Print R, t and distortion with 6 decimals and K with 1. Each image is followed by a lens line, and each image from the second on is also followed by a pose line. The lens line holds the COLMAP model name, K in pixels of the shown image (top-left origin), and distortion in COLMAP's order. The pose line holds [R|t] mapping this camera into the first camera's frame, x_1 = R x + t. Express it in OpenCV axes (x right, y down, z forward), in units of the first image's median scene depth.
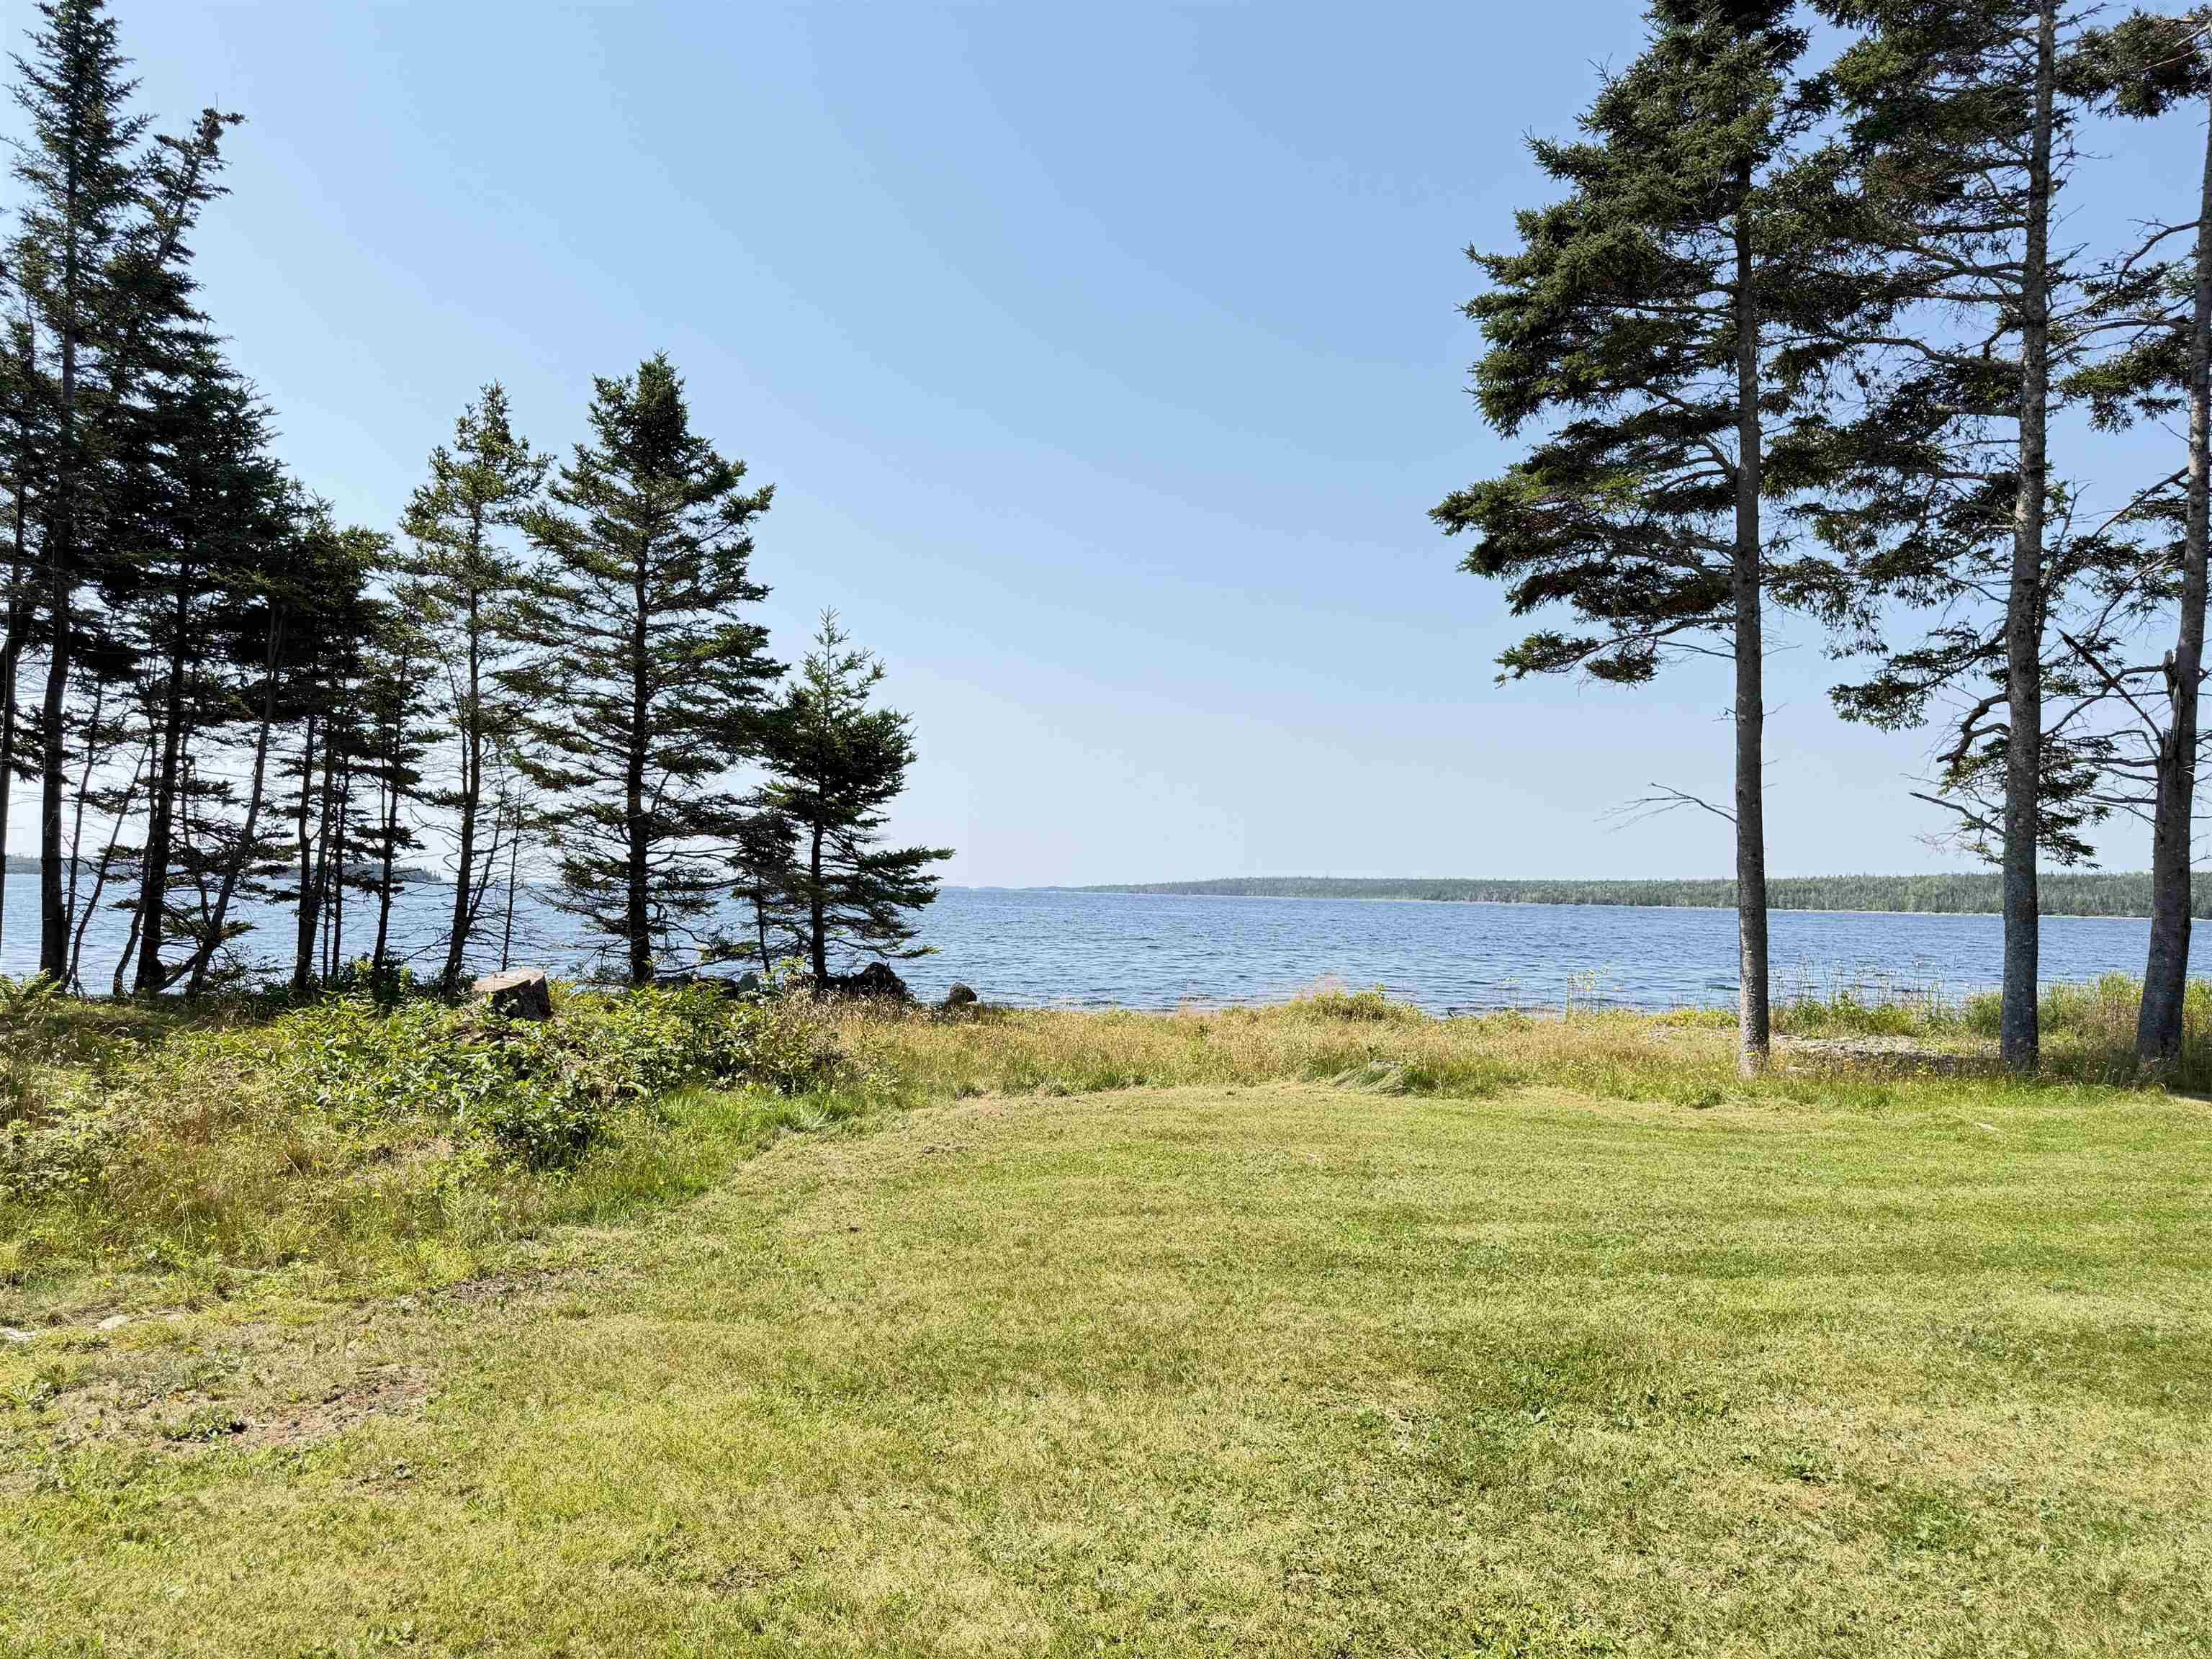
lens RADIAL K [[1560.9, 0, 1107.9], [0, 1560.9, 823.0], [0, 0, 1]] dist [0.051138, -0.054528]
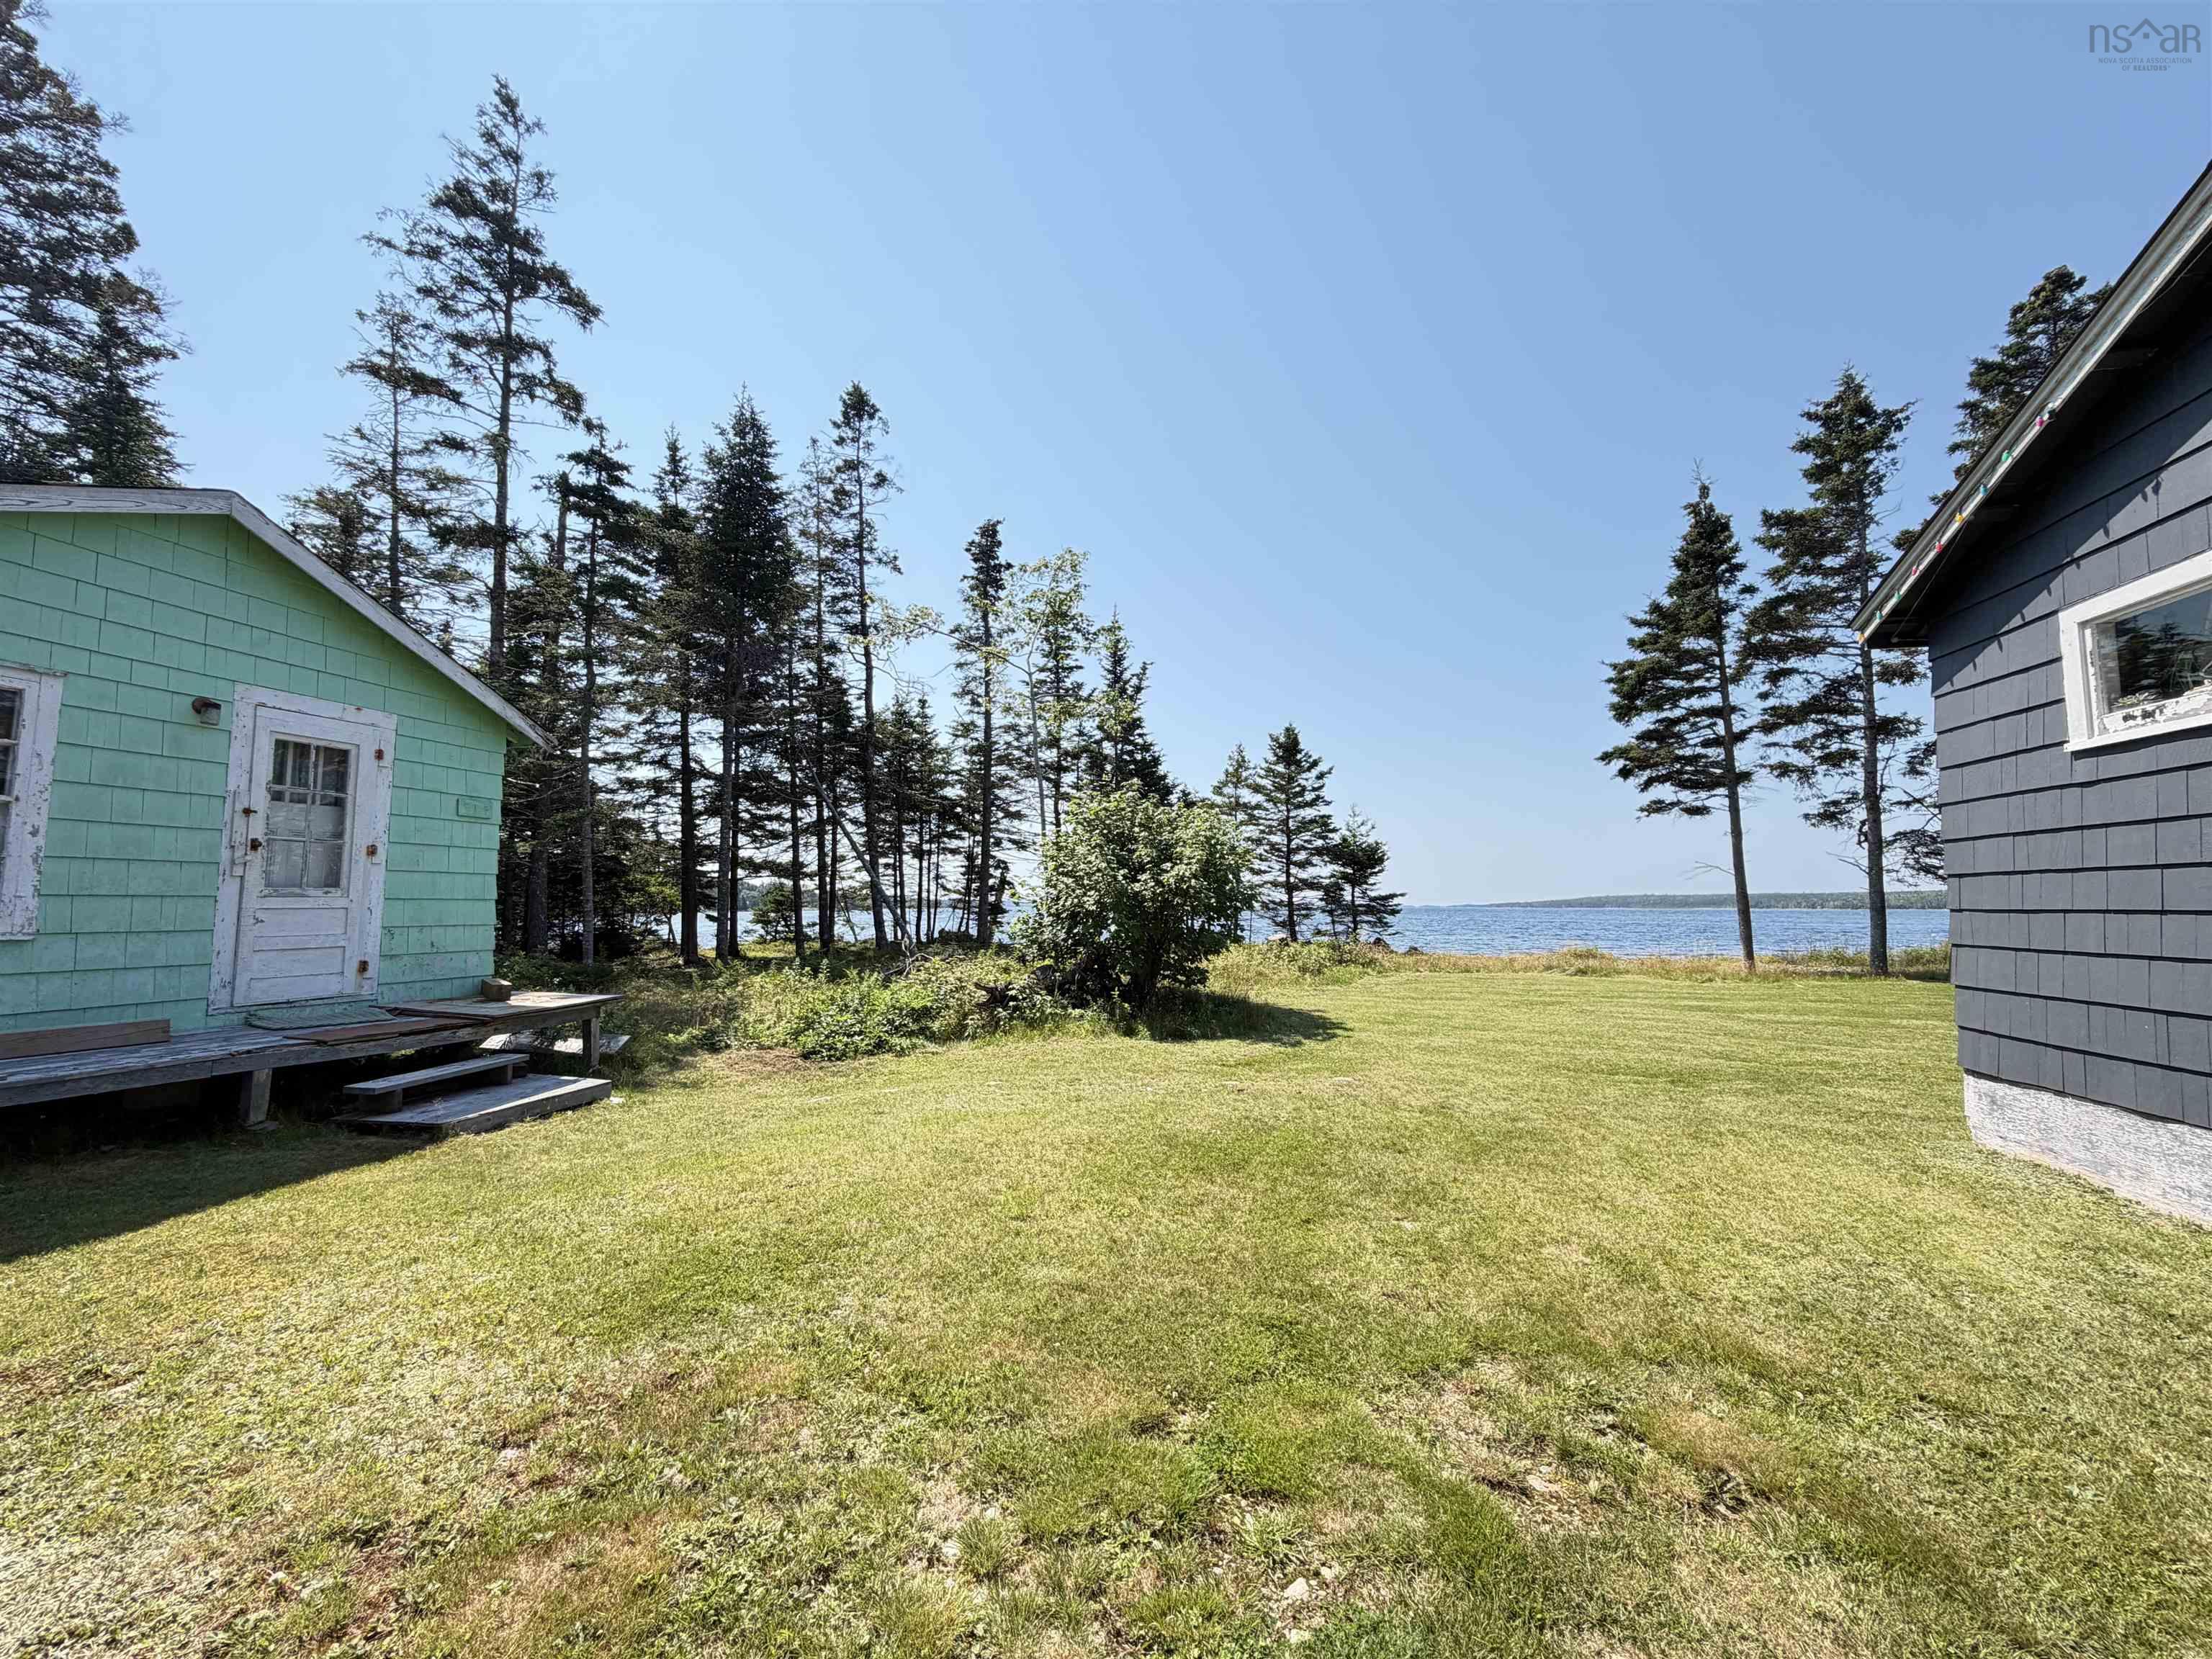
lens RADIAL K [[881.1, 0, 1100.1], [0, 881.1, 827.4], [0, 0, 1]] dist [-0.000007, -0.000132]
pose [[0.908214, -0.056986, -0.414608, 0.055472], [0.036069, 0.997658, -0.058113, -0.027488], [0.416948, 0.037825, 0.908143, -0.598798]]
